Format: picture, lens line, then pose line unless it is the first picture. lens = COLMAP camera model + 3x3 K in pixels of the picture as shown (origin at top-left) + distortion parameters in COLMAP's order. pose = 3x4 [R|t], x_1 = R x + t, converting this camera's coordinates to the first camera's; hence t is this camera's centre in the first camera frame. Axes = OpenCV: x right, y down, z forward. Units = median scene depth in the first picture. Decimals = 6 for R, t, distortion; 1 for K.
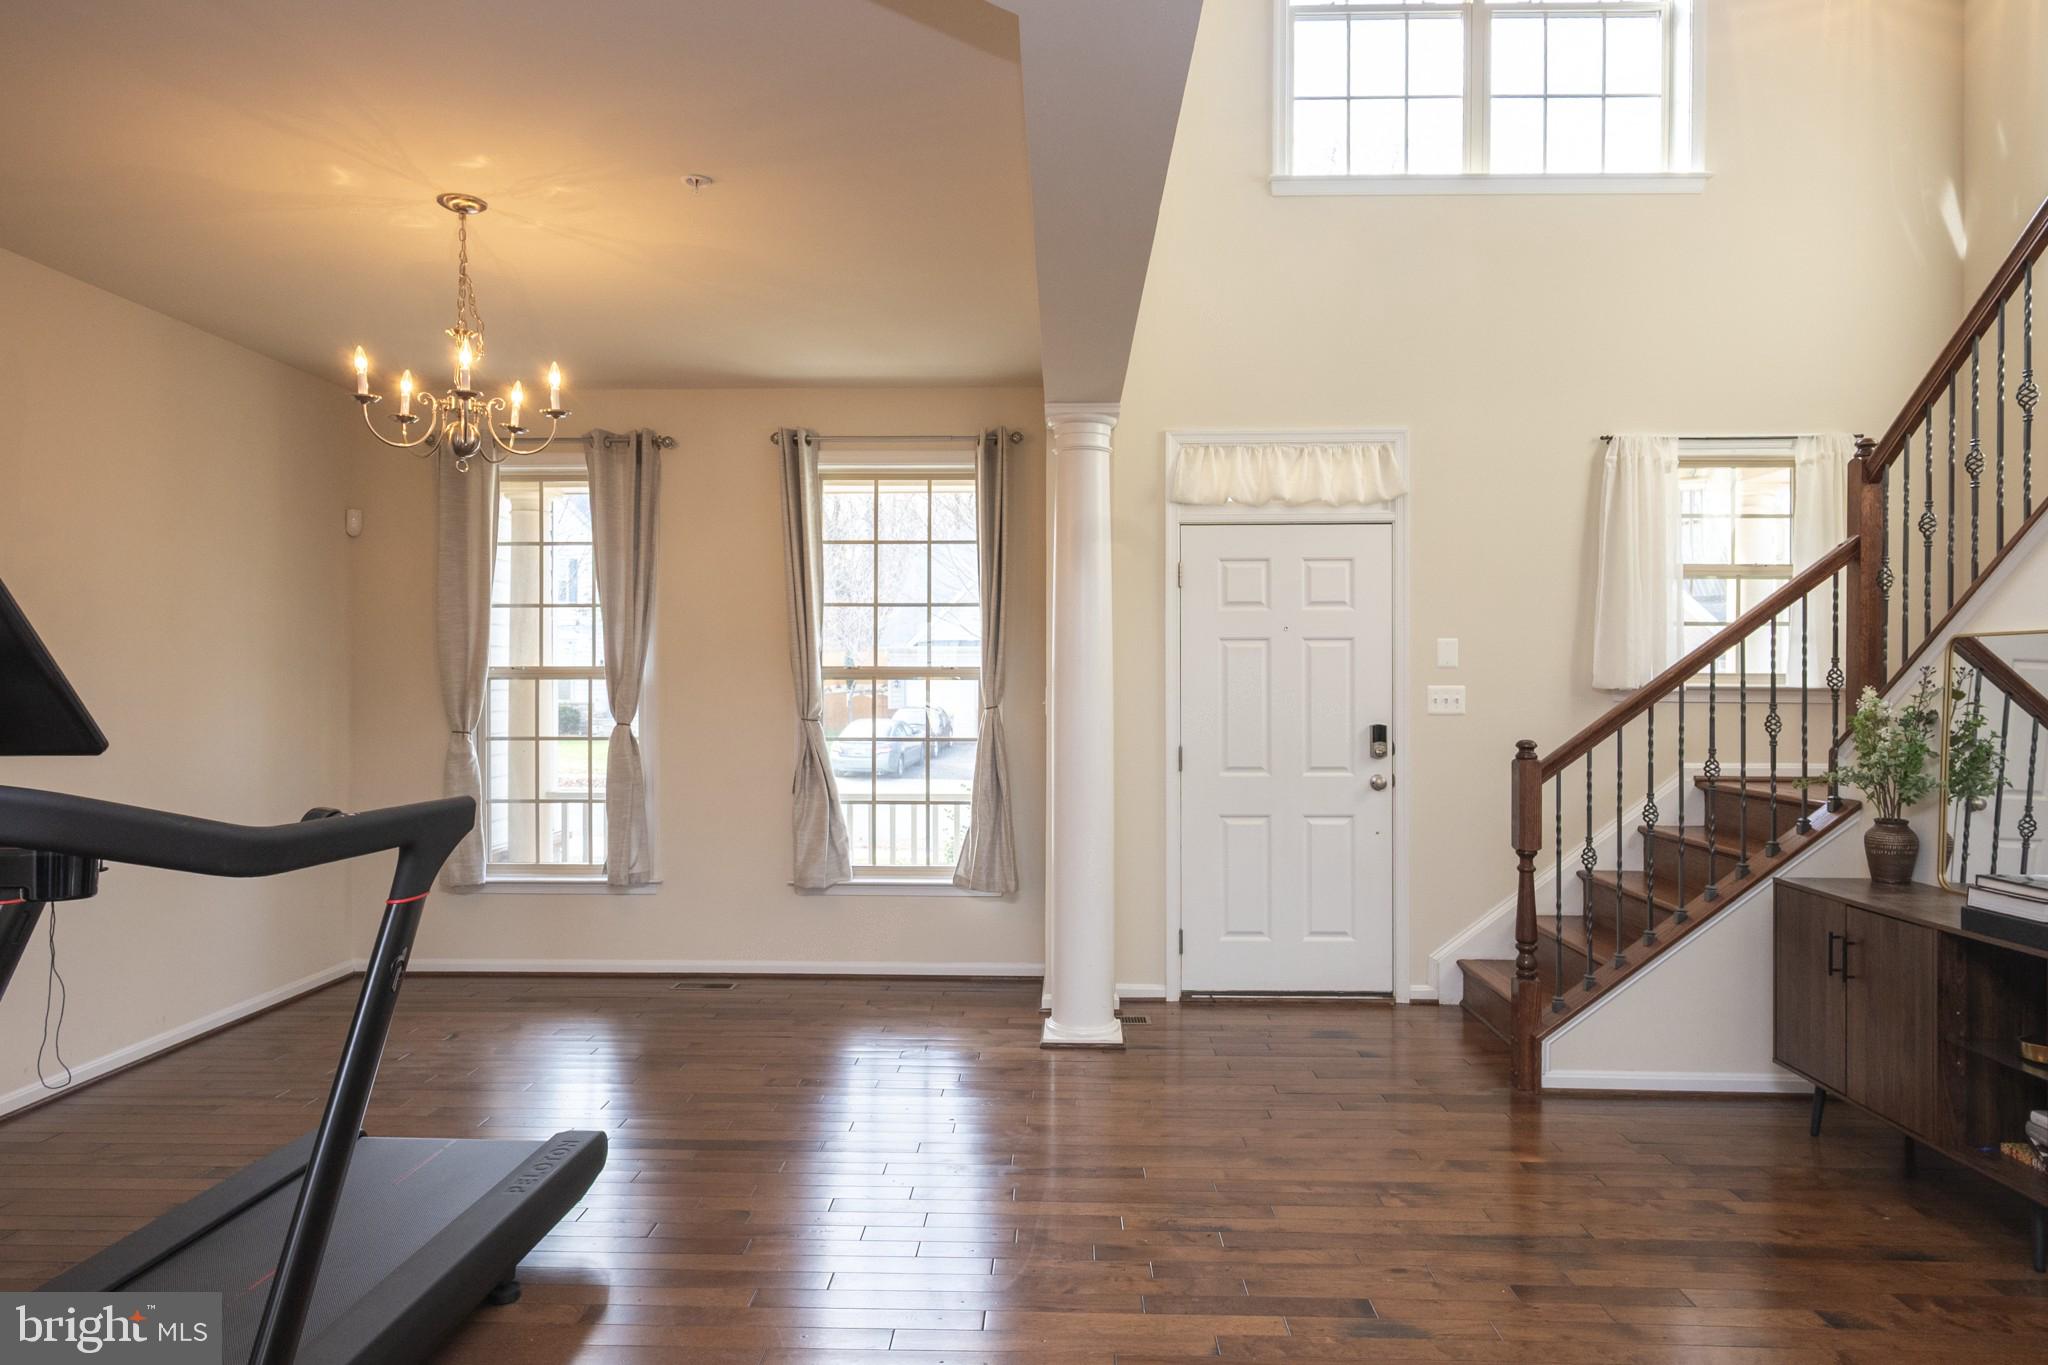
lens RADIAL K [[1054.9, 0, 1025.6], [0, 1054.9, 691.3], [0, 0, 1]] dist [0.004755, 0.000428]
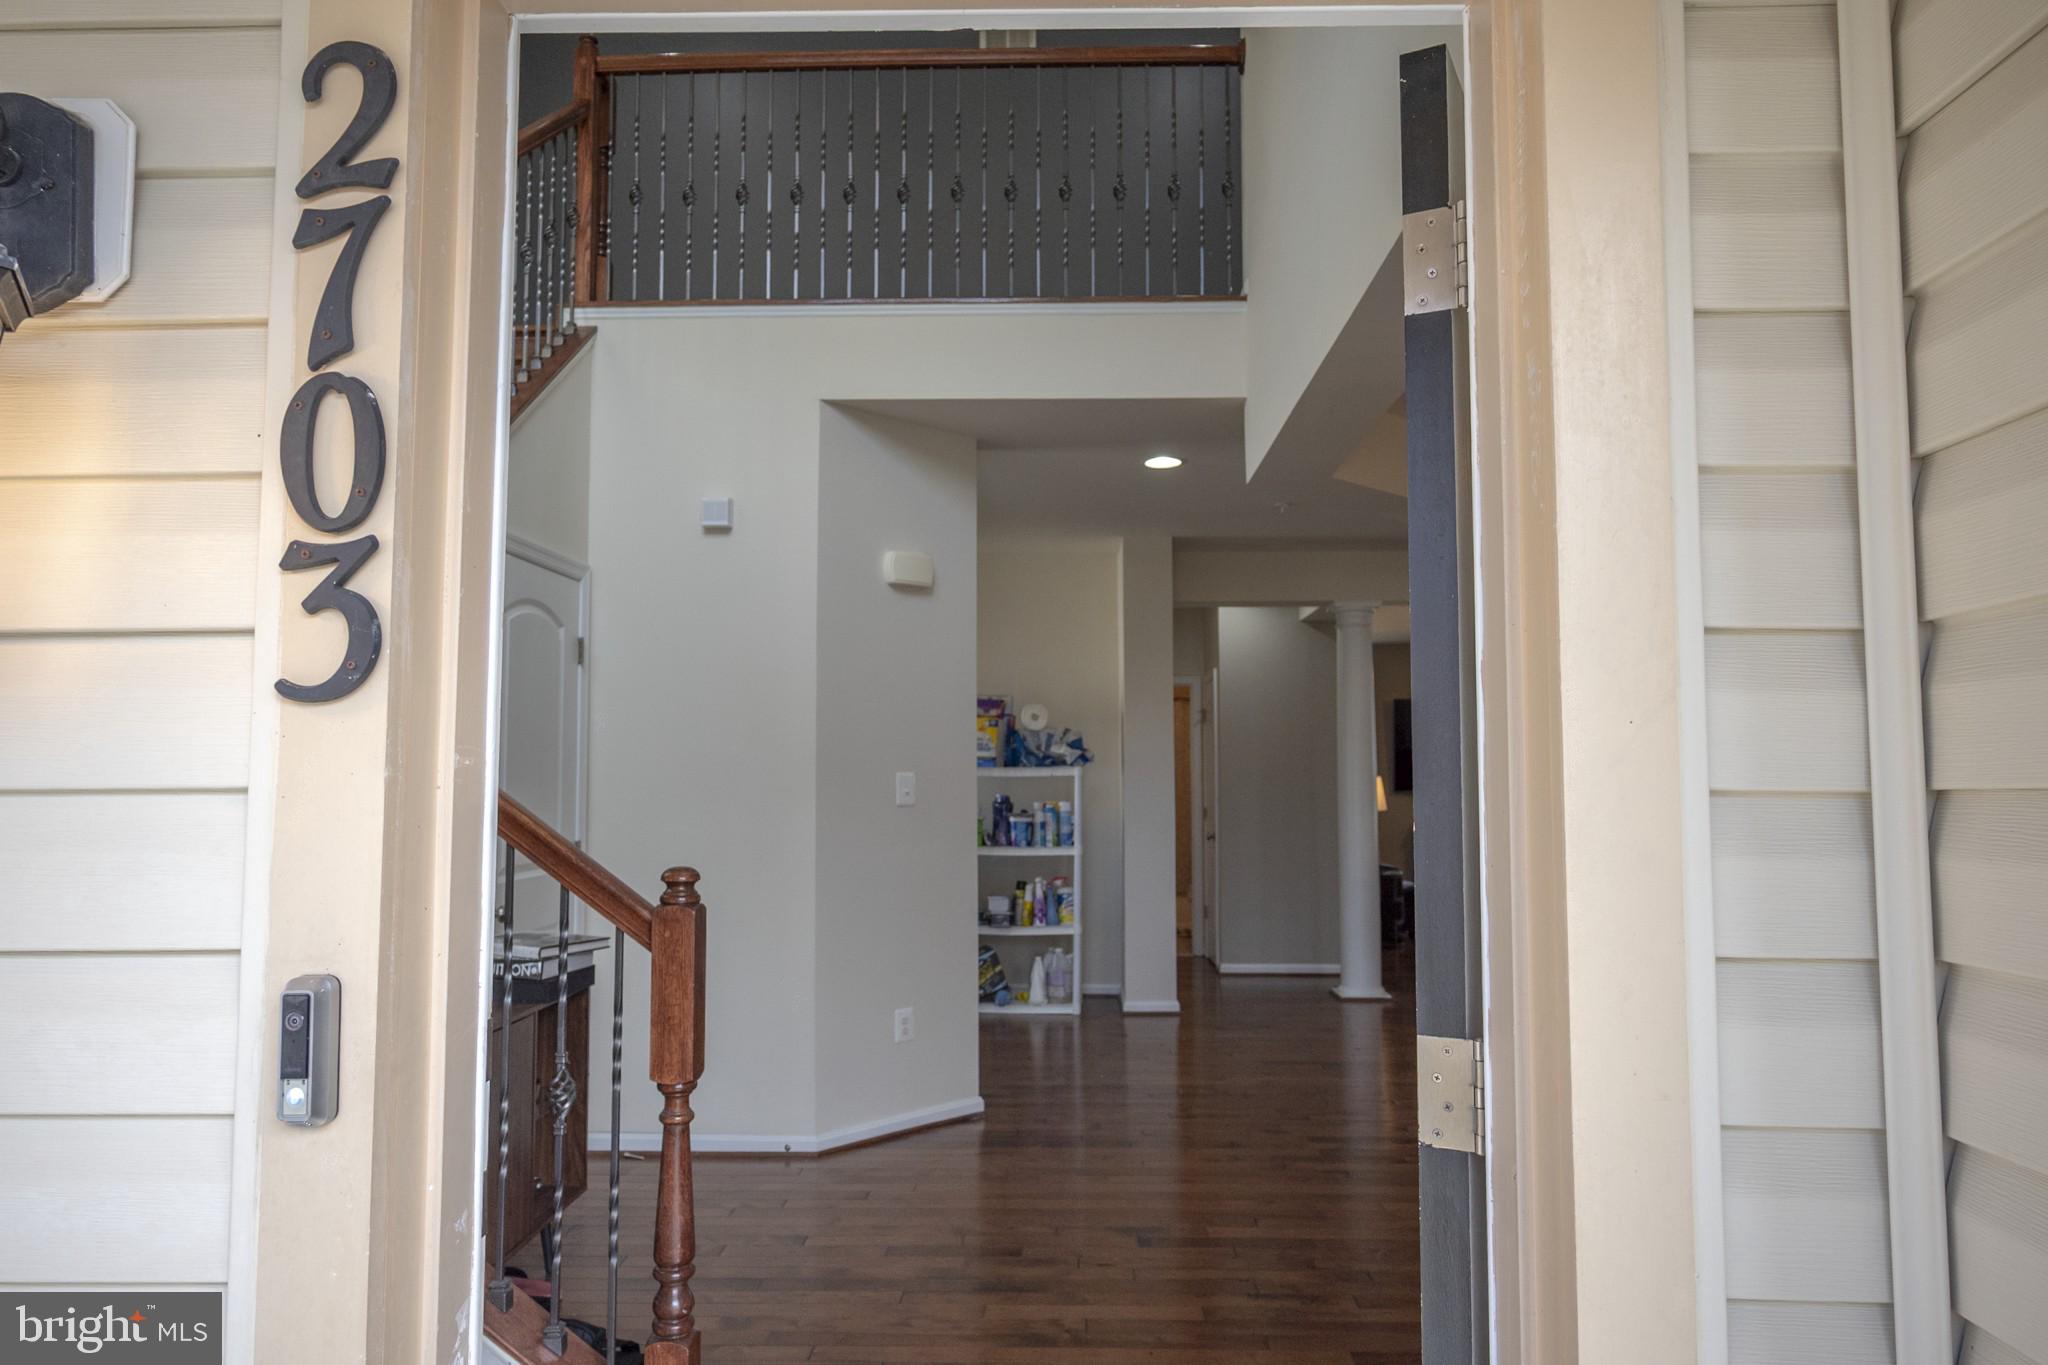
lens RADIAL K [[1054.9, 0, 1025.2], [0, 1054.9, 693.3], [0, 0, 1]] dist [0.004755, 0.000428]
pose [[-0.999985, 0.003408, -0.004247, 0.430821], [0.003676, 0.997888, -0.064854, -0.010830], [0.004017, -0.064869, -0.997886, 2.149127]]
